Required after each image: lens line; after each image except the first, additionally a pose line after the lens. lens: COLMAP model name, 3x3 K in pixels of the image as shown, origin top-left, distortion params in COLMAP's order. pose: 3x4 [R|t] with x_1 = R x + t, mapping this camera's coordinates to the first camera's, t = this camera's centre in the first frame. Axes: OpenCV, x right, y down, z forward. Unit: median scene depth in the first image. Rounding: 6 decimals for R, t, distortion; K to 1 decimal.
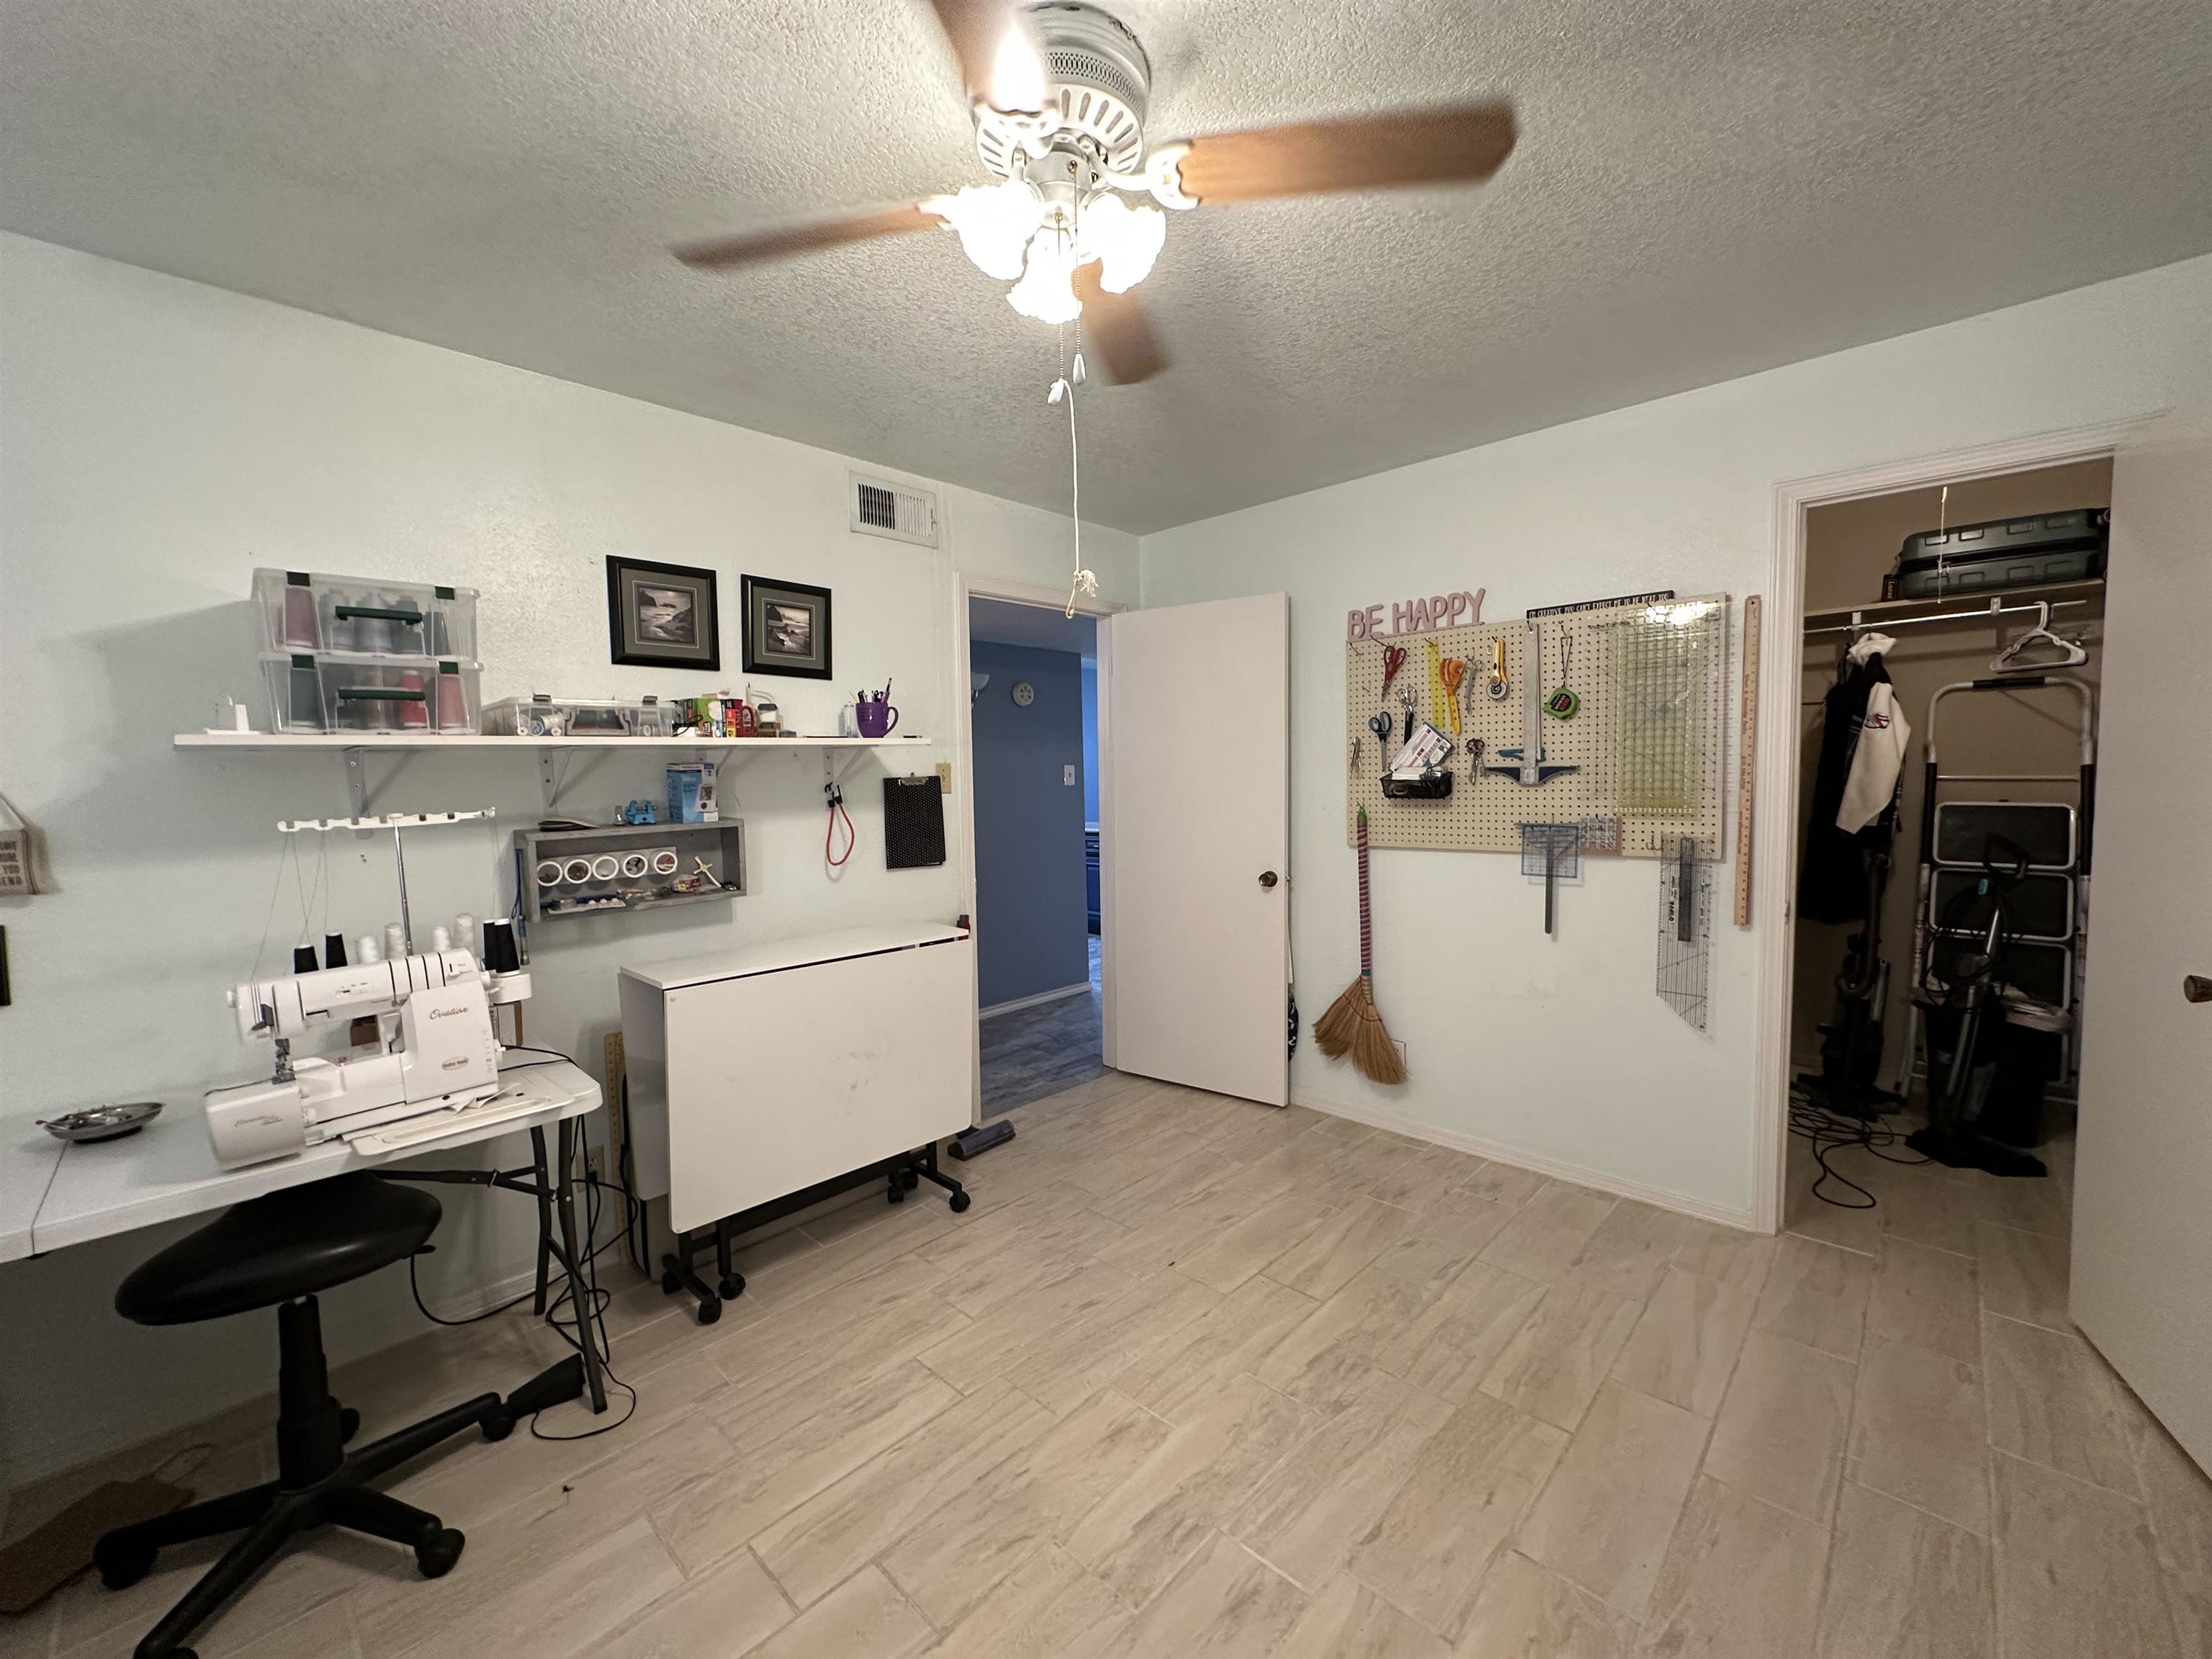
lens RADIAL K [[885.1, 0, 1101.5], [0, 885.1, 830.7], [0, 0, 1]] dist [-0.001919, 0.001187]
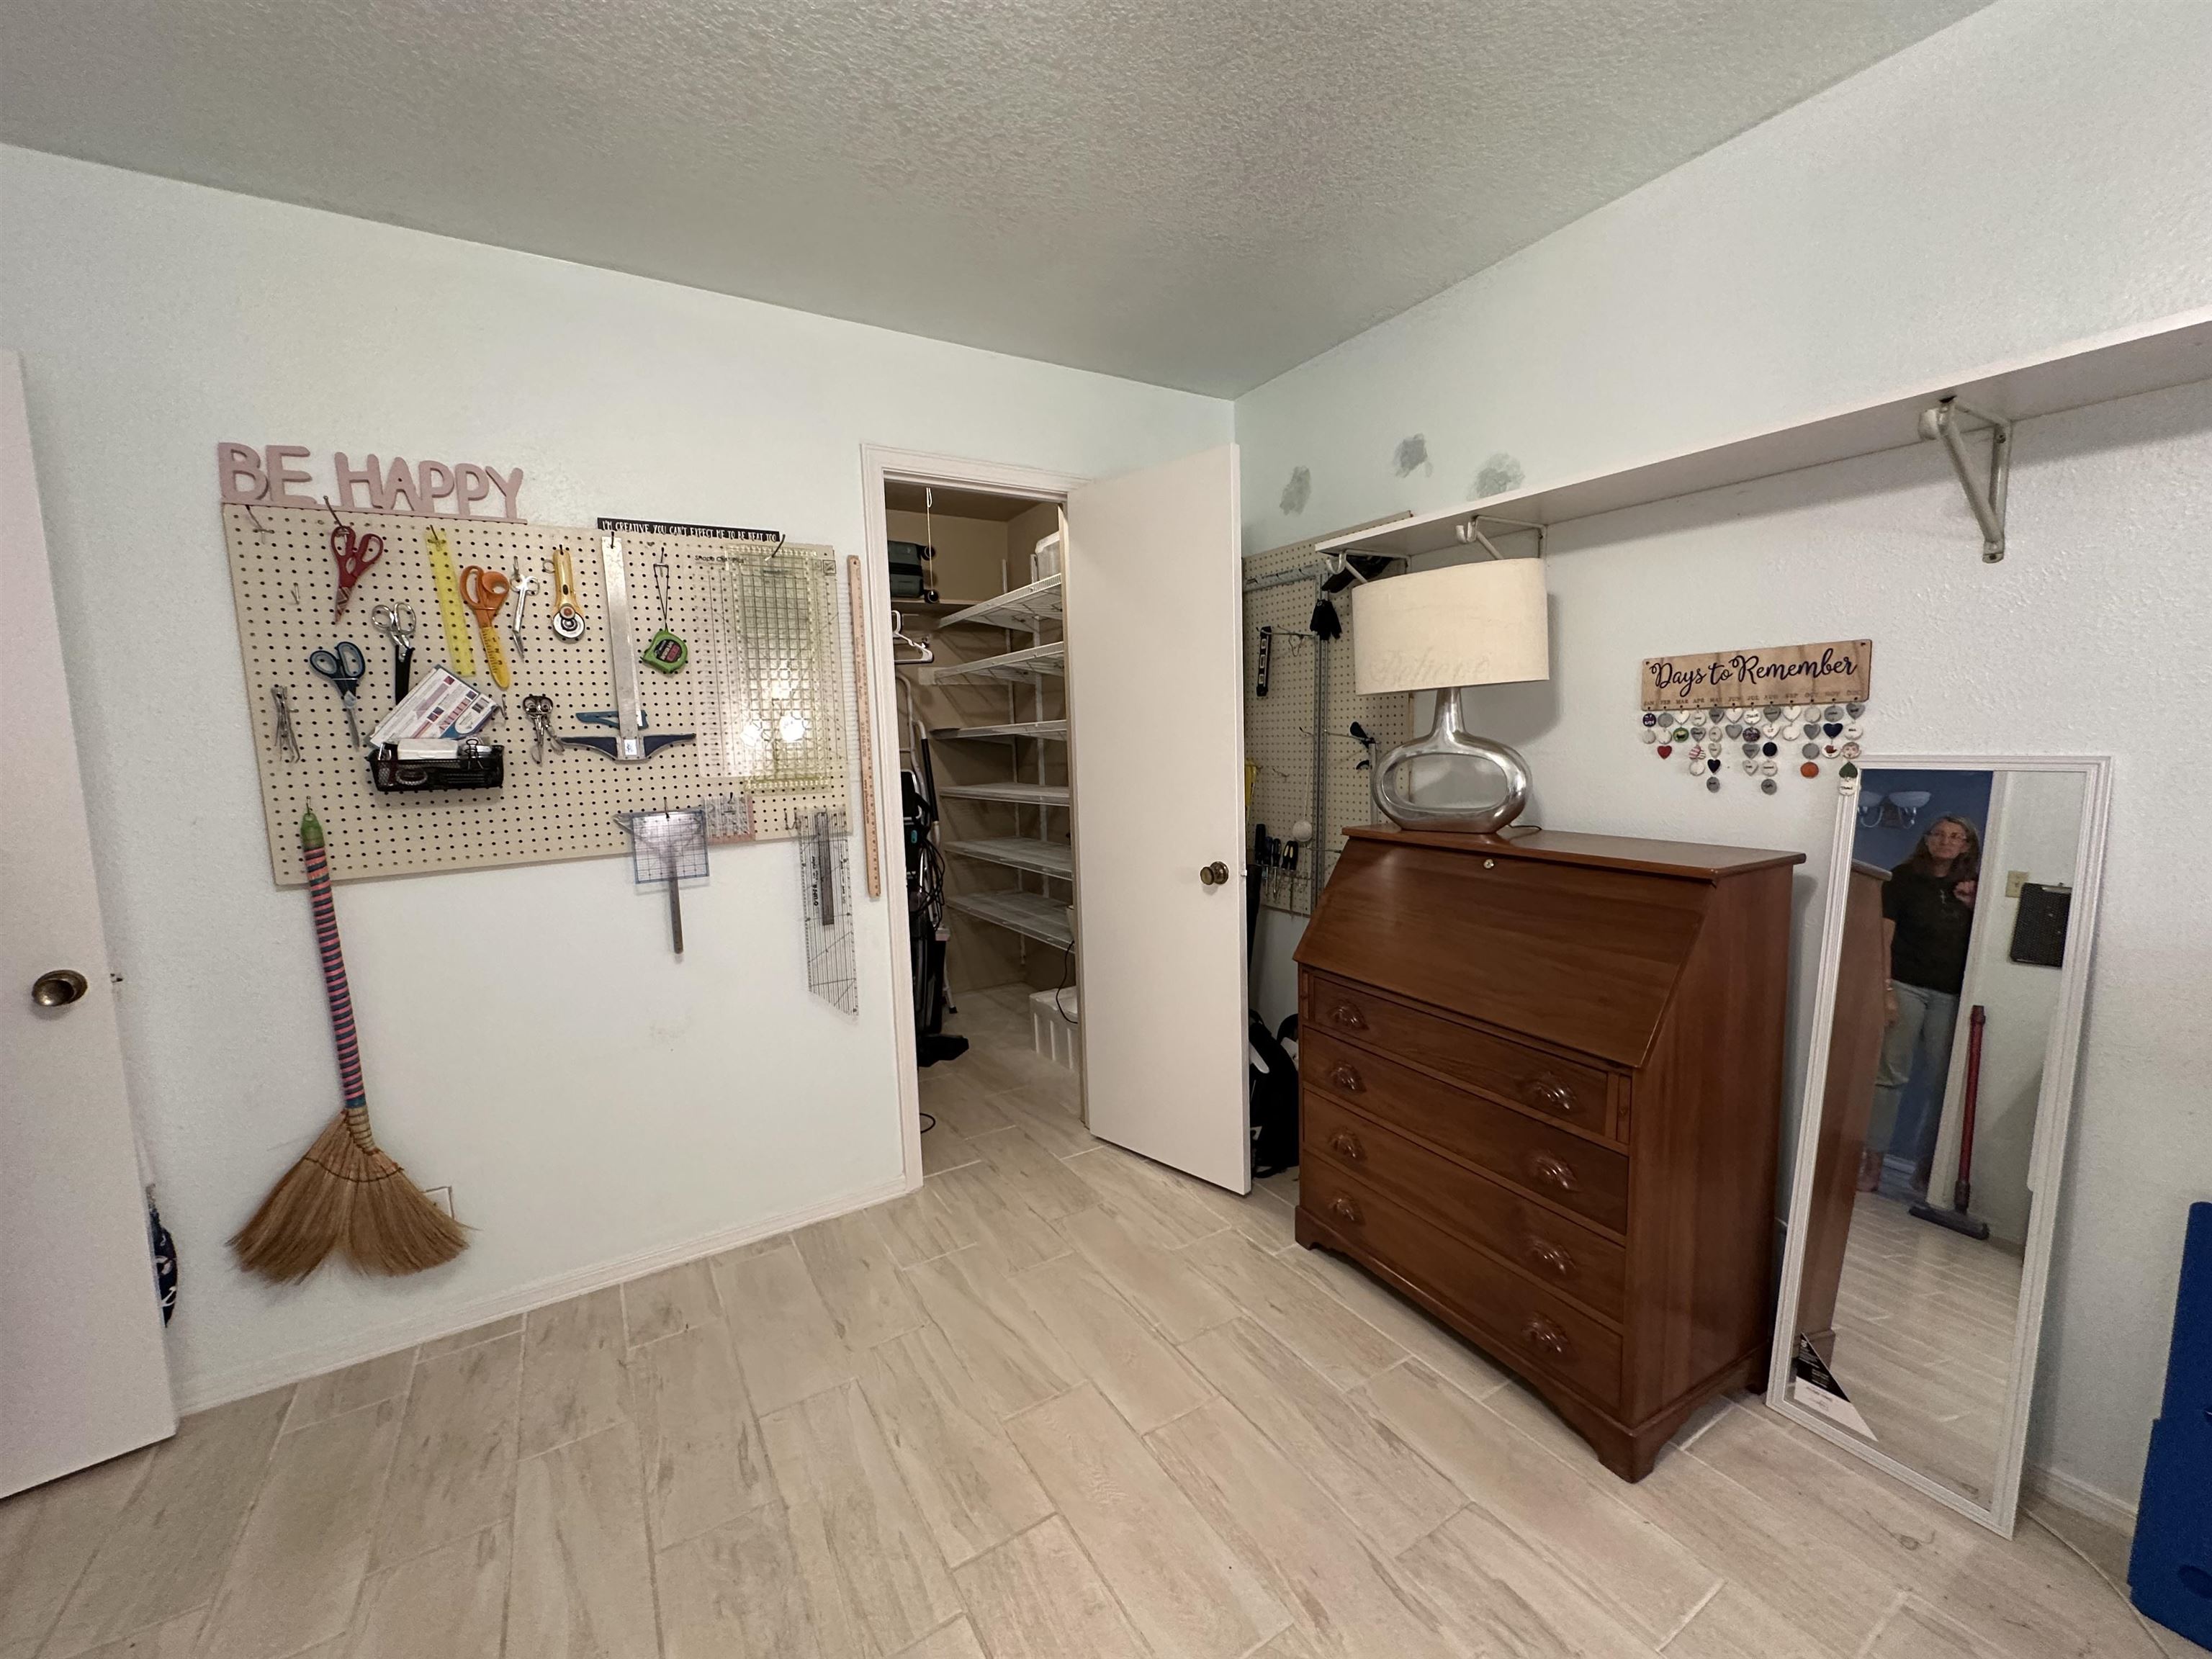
lens RADIAL K [[885.1, 0, 1106.7], [0, 885.1, 829.4], [0, 0, 1]] dist [-0.001919, 0.001187]
pose [[0.253695, -0.094793, 0.962628, -0.130581], [0.092898, 0.992974, 0.073299, -0.012761], [-0.962813, 0.070830, 0.260718, 0.442464]]
